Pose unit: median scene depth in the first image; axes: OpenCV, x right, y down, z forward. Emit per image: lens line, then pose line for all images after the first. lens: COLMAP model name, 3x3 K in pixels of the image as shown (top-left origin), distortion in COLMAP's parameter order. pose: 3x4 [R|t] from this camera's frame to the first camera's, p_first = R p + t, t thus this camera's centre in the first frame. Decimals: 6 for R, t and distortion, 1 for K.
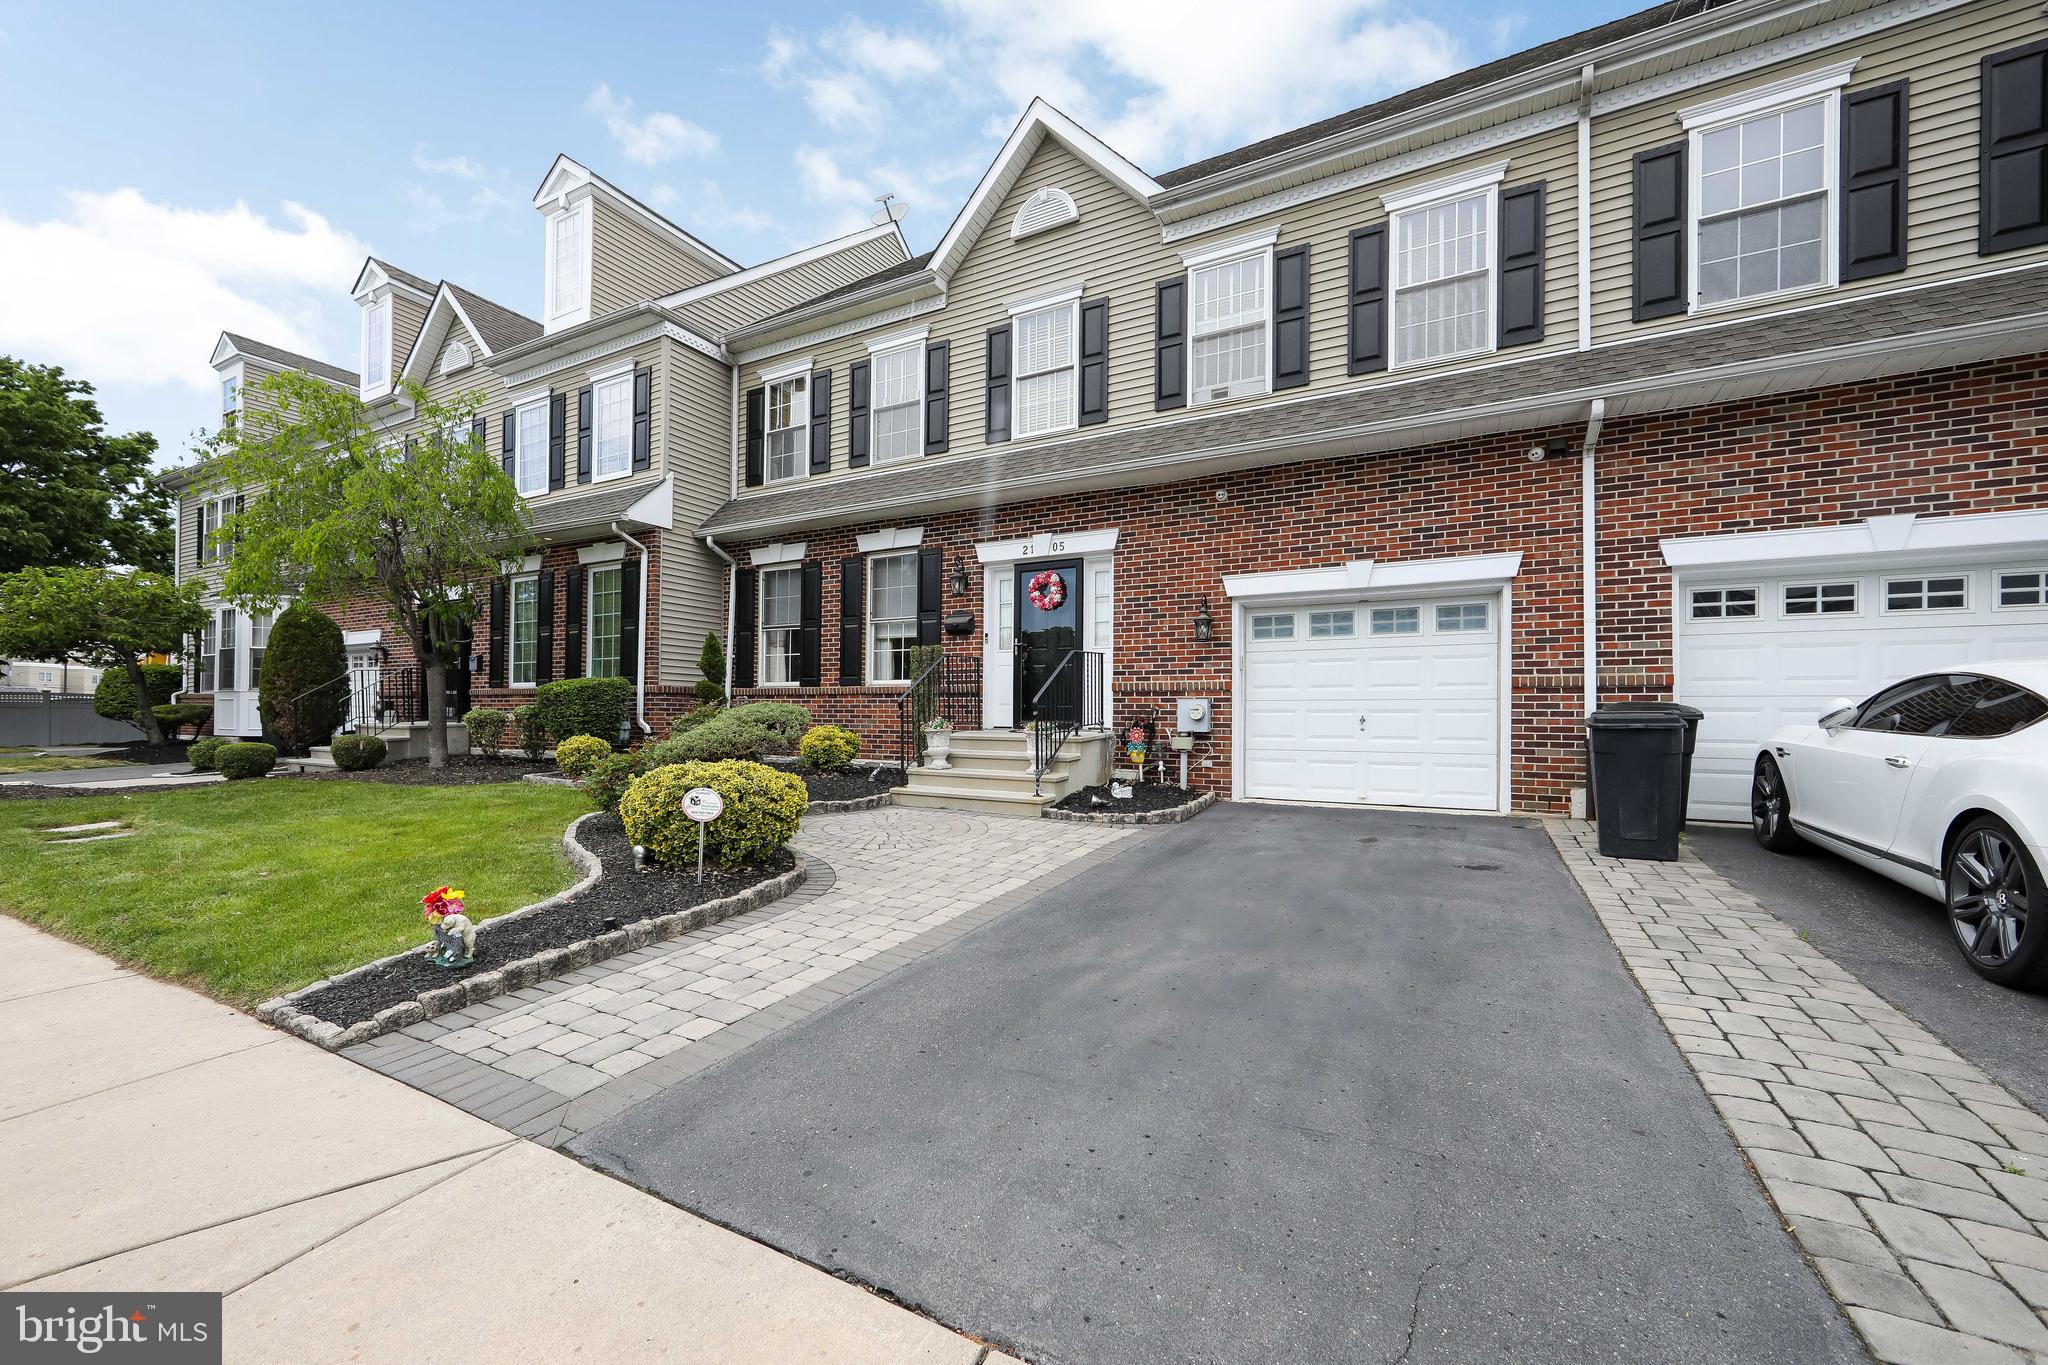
lens RADIAL K [[753.6, 0, 1015.3], [0, 753.6, 704.1], [0, 0, 1]] dist [-0.000108, 0.004229]
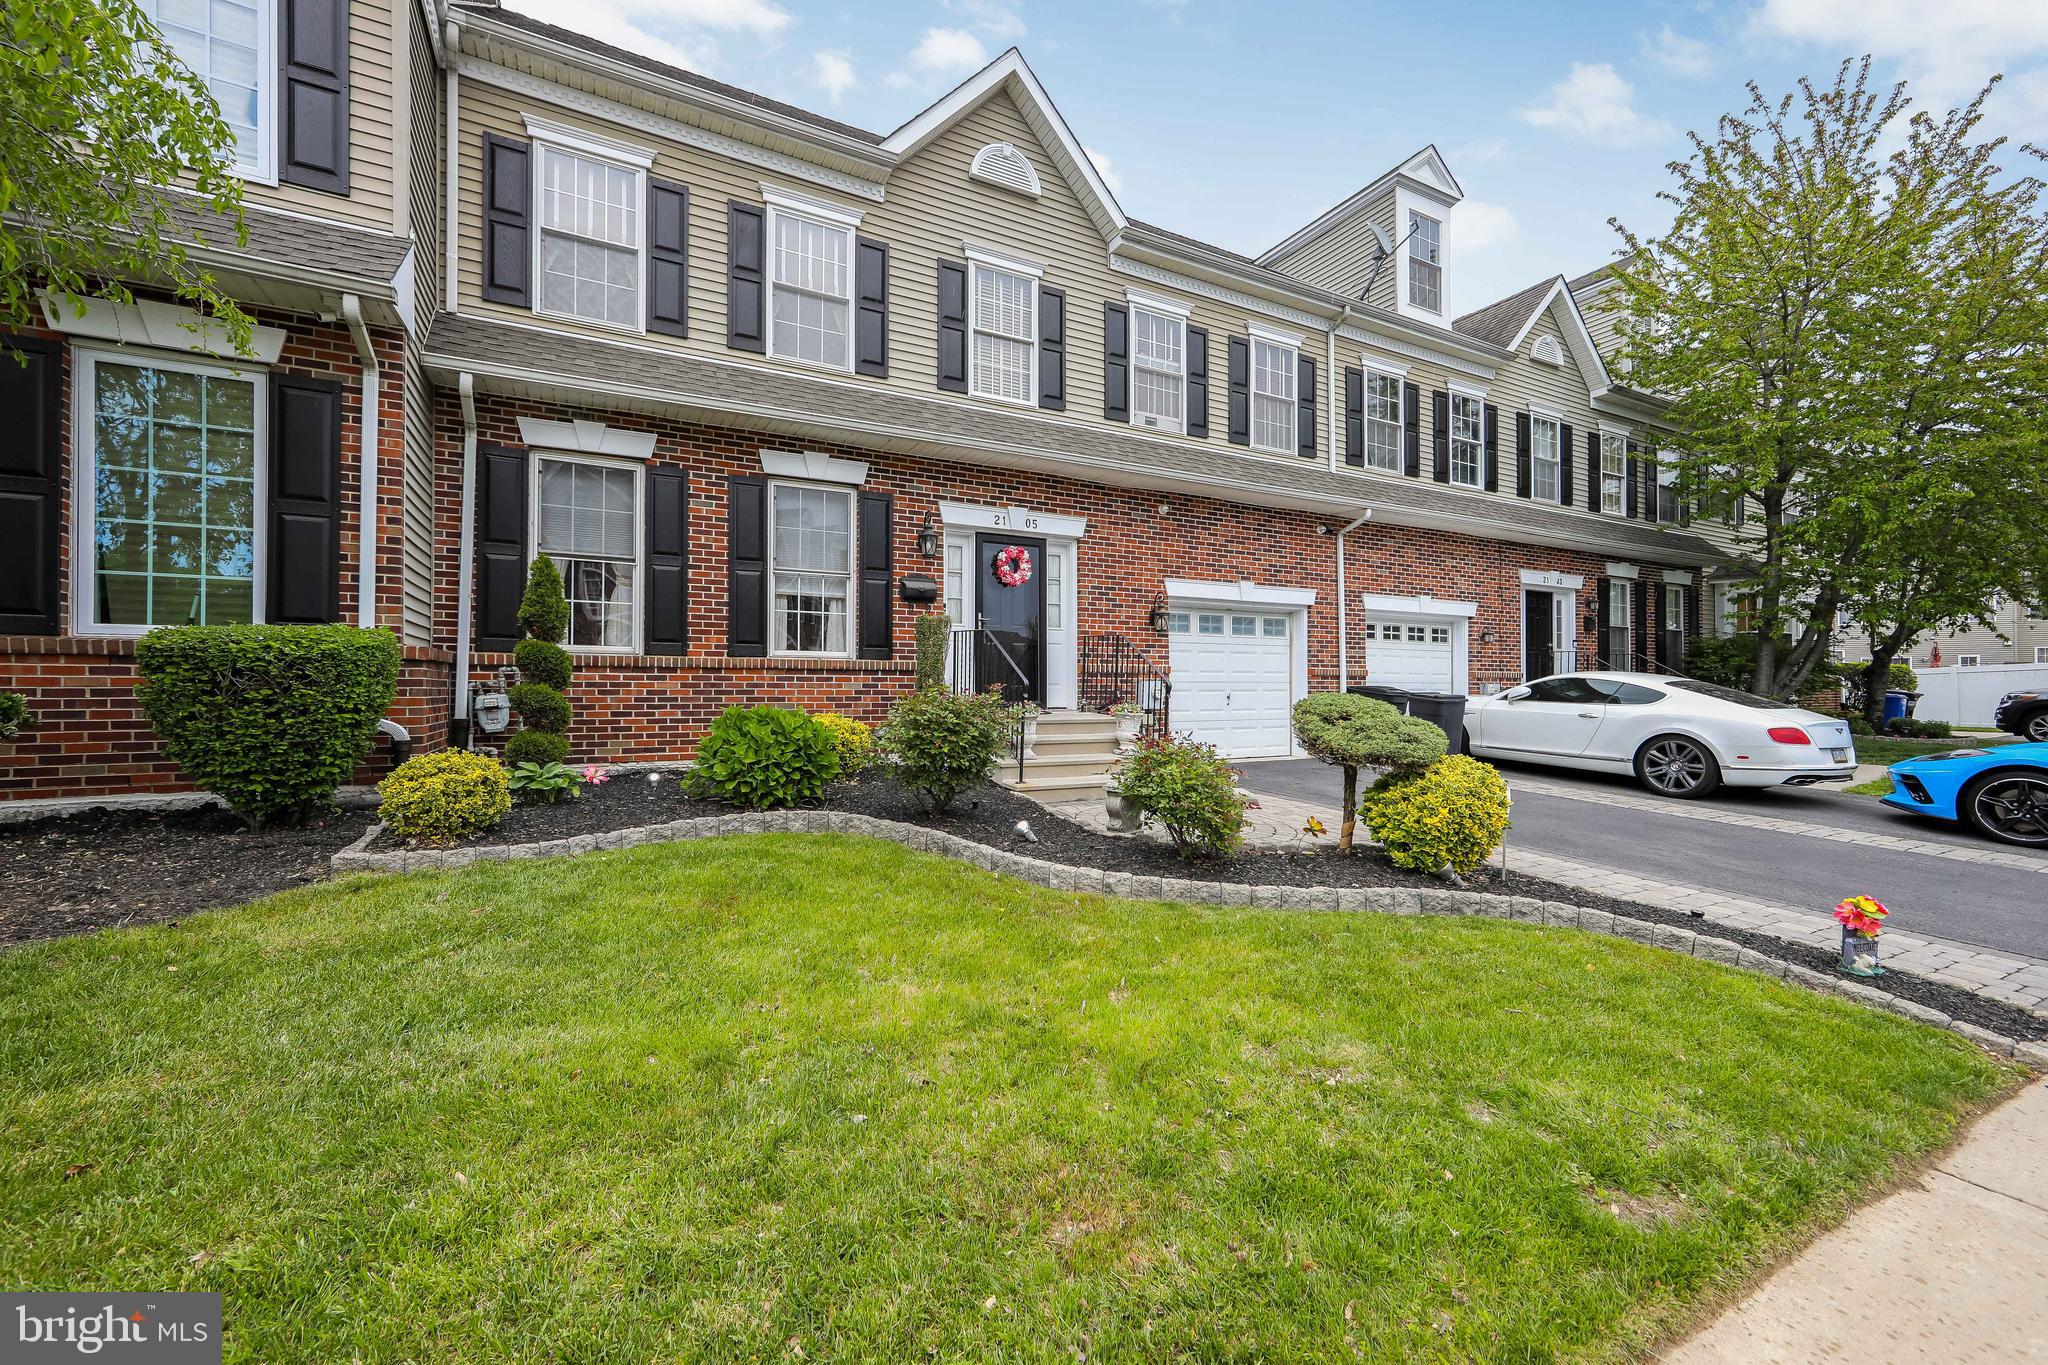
lens RADIAL K [[797.3, 0, 1008.2], [0, 797.3, 683.3], [0, 0, 1]] dist [0.001571, 0.005765]
pose [[0.578387, 0.004578, 0.815749, -0.778532], [-0.006832, 0.999976, -0.000768, -0.000215], [-0.815734, -0.005130, 0.578405, 0.407910]]
